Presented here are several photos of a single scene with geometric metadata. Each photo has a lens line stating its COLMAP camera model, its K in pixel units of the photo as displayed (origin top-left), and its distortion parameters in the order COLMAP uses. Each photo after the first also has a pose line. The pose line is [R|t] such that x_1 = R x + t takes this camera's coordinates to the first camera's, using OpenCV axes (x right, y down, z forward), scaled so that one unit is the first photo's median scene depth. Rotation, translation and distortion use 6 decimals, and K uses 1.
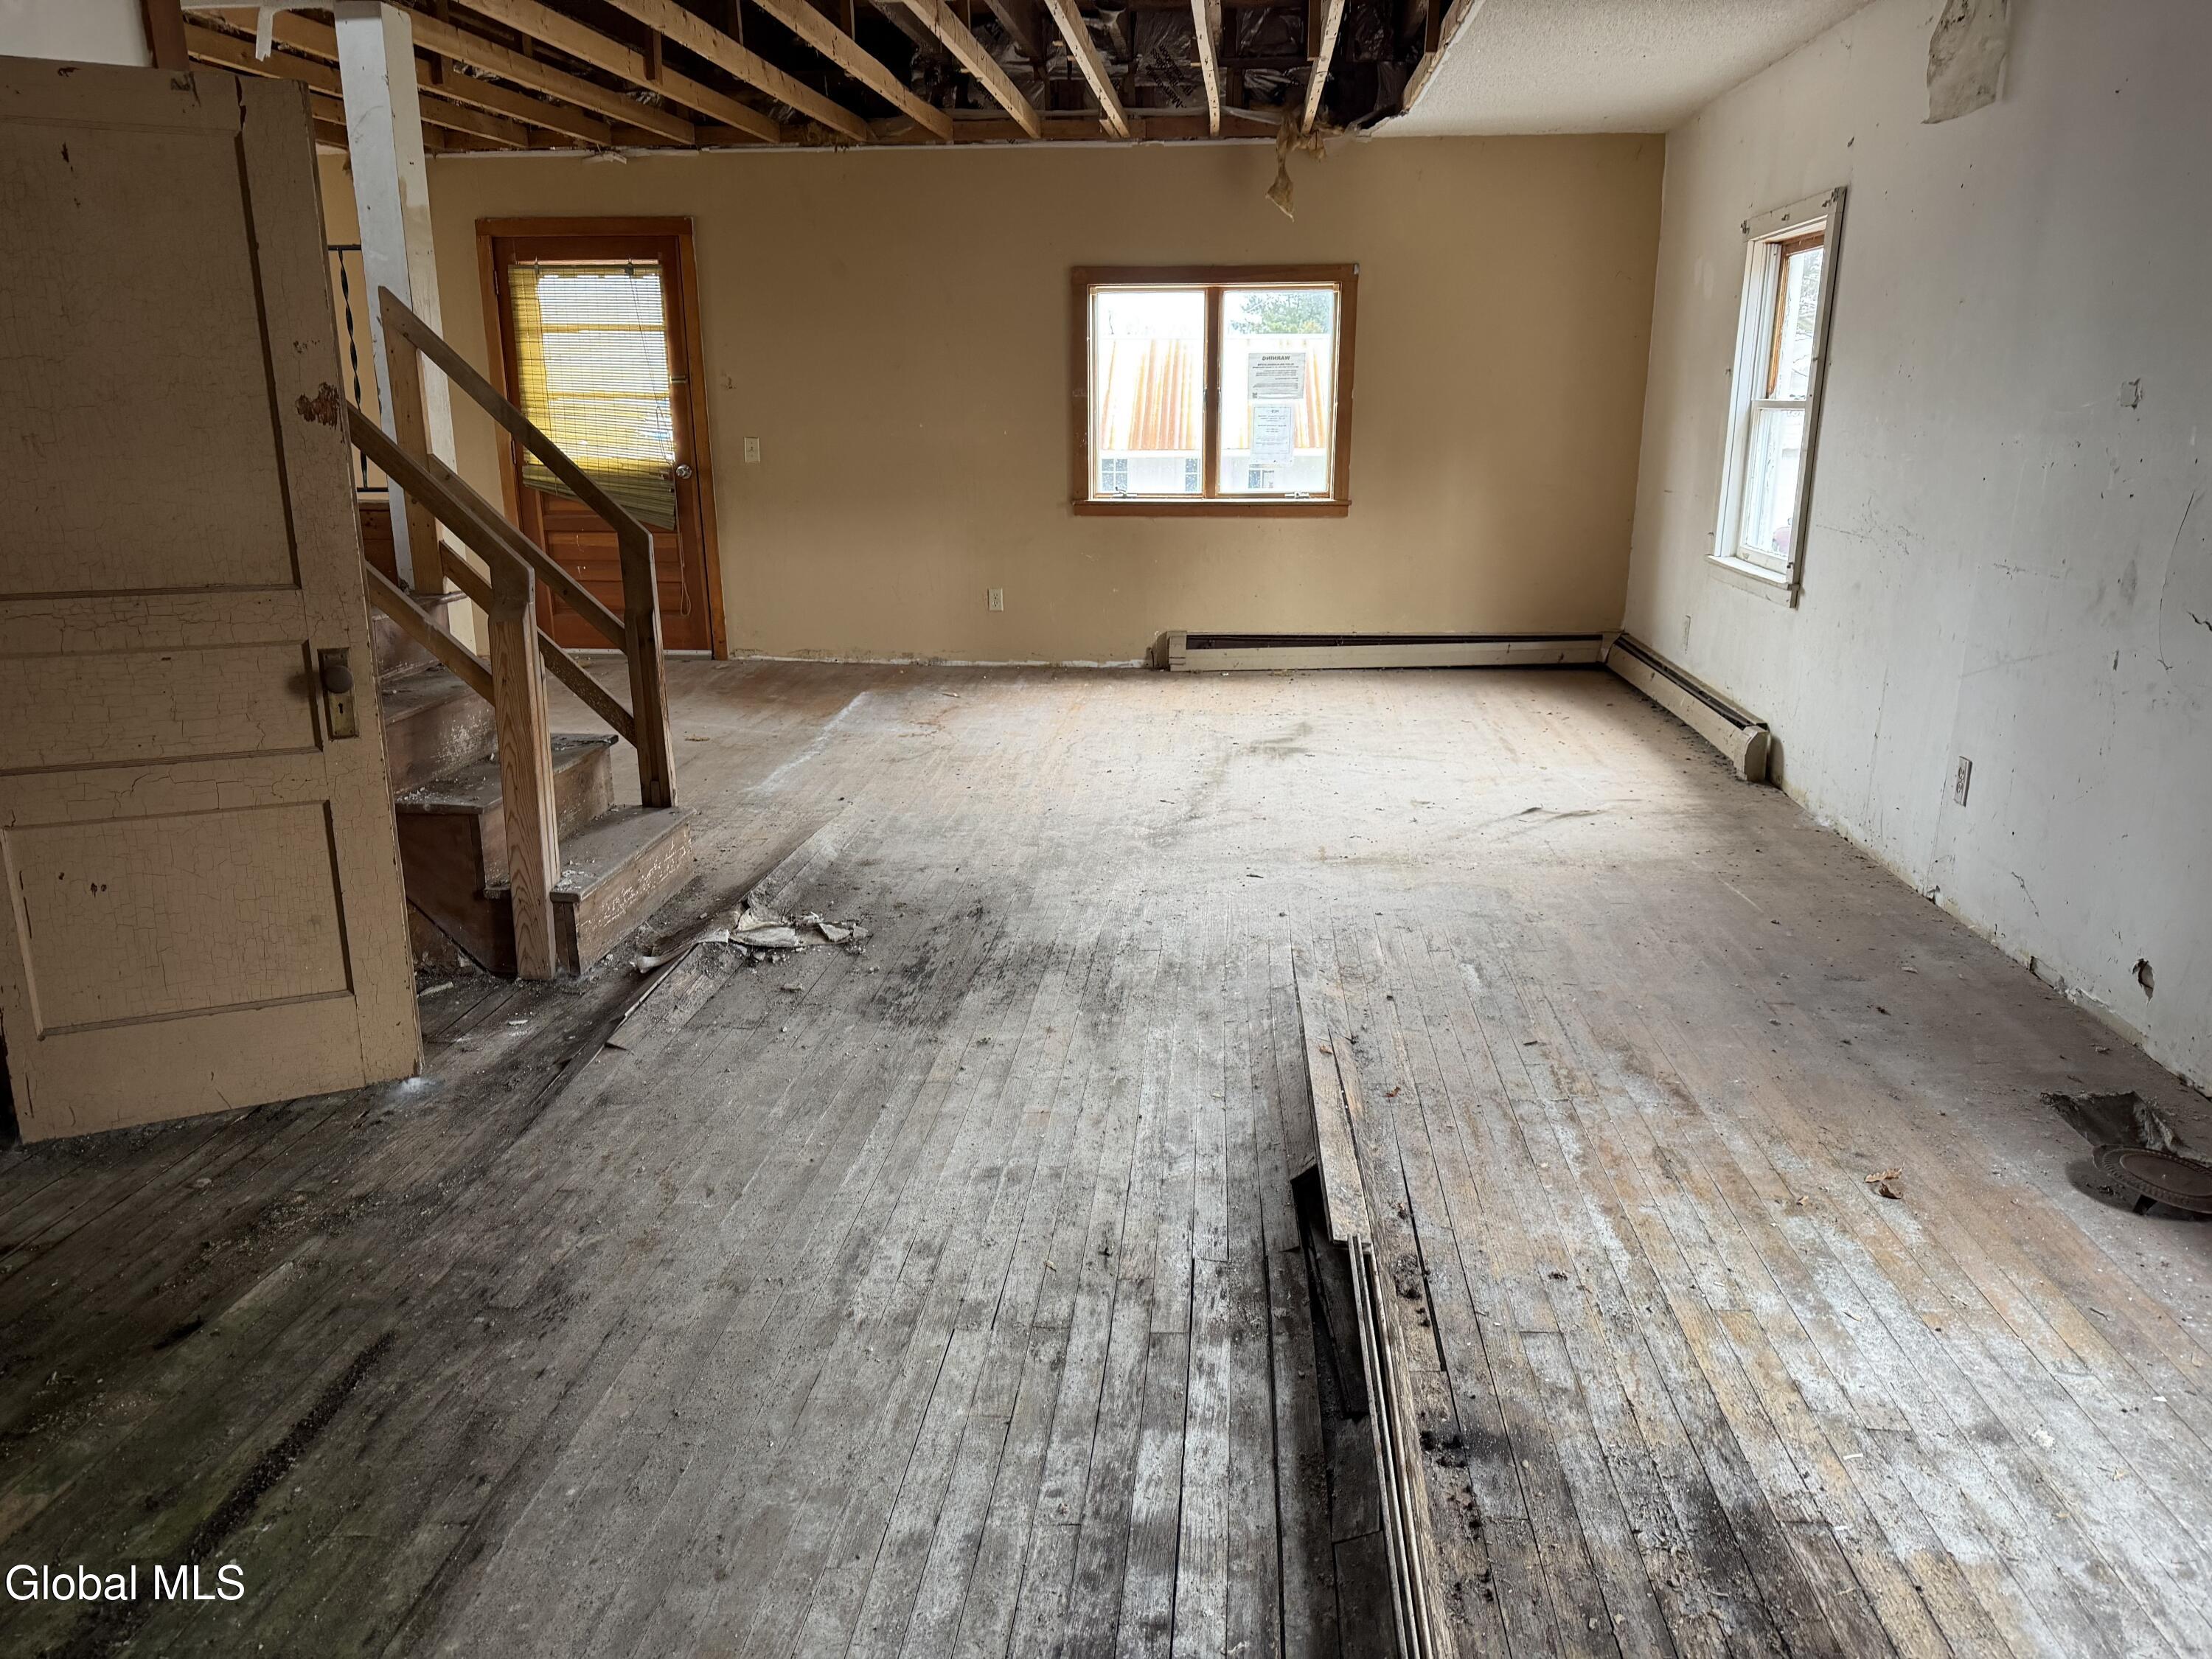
lens RADIAL K [[1603.6, 0, 1106.0], [0, 1603.6, 829.5], [0, 0, 1]] dist [0.075412, -0.000357]
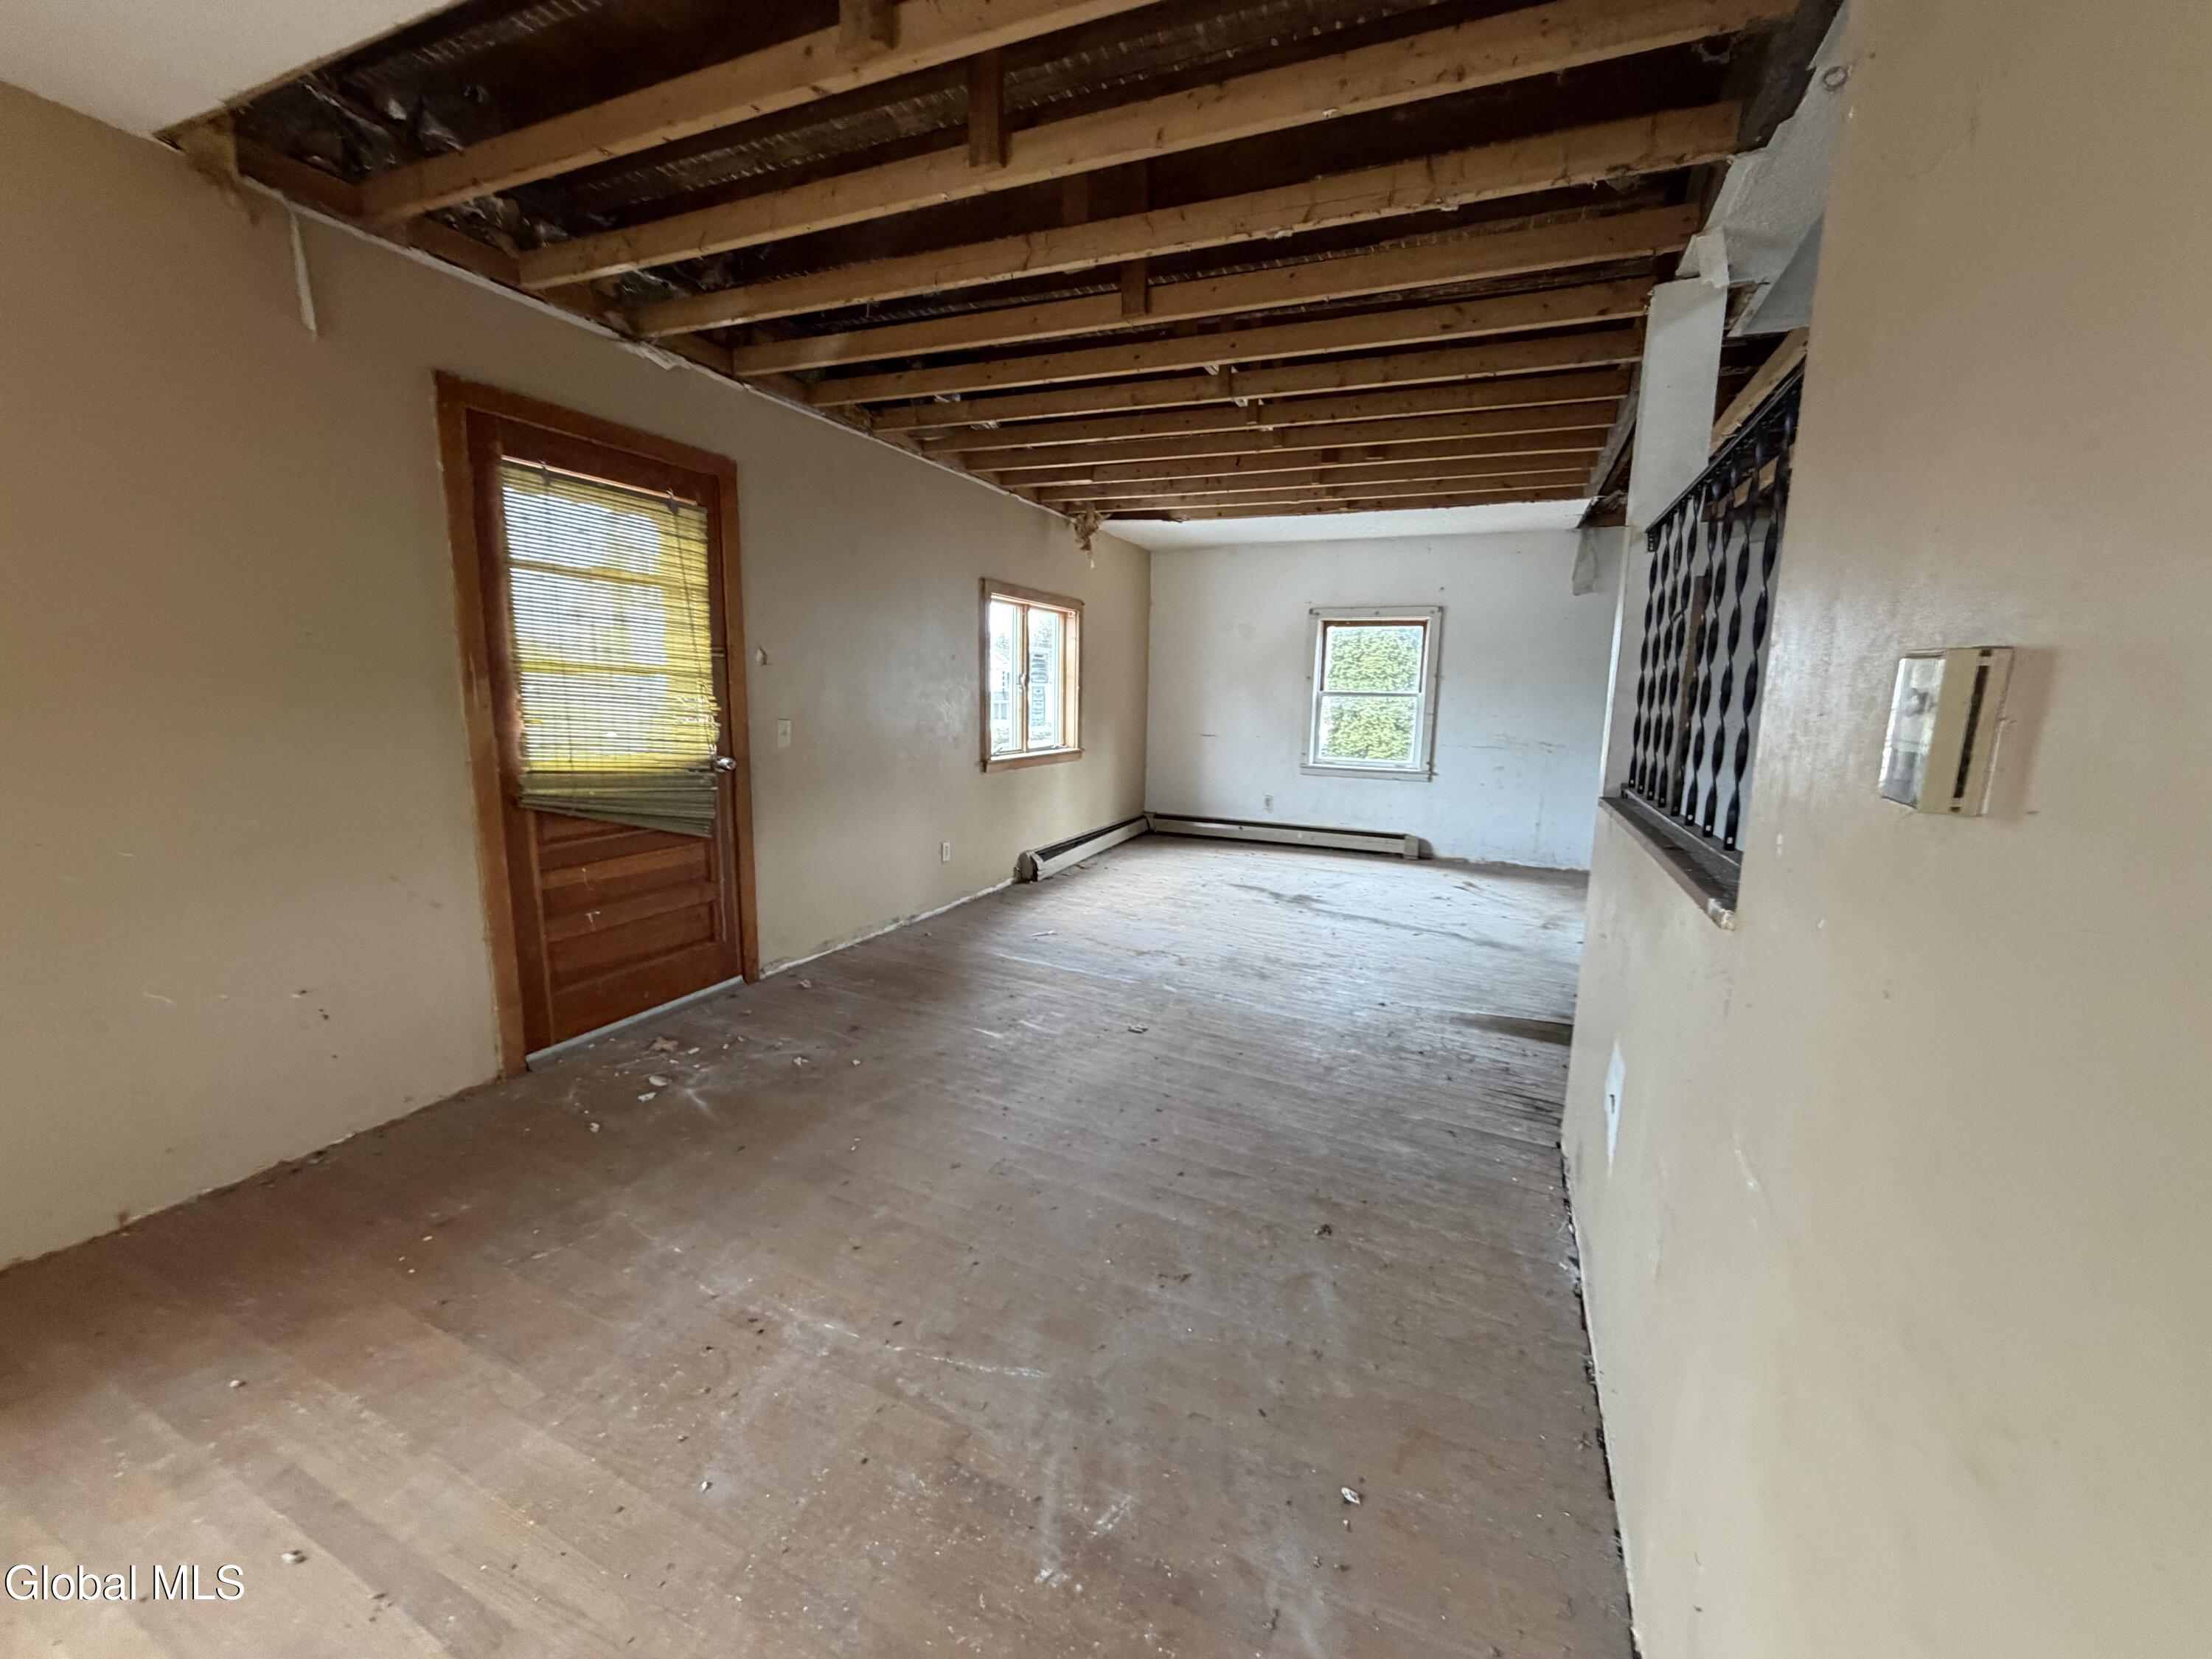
lens RADIAL K [[872.7, 0, 1106.0], [0, 872.7, 829.5], [0, 0, 1]] dist [0.000385, 0.000010]
pose [[0.324298, -0.143416, 0.935020, -0.611791], [0.230148, 0.970702, 0.069065, -0.177788], [-0.917531, 0.192796, 0.347804, 0.690529]]
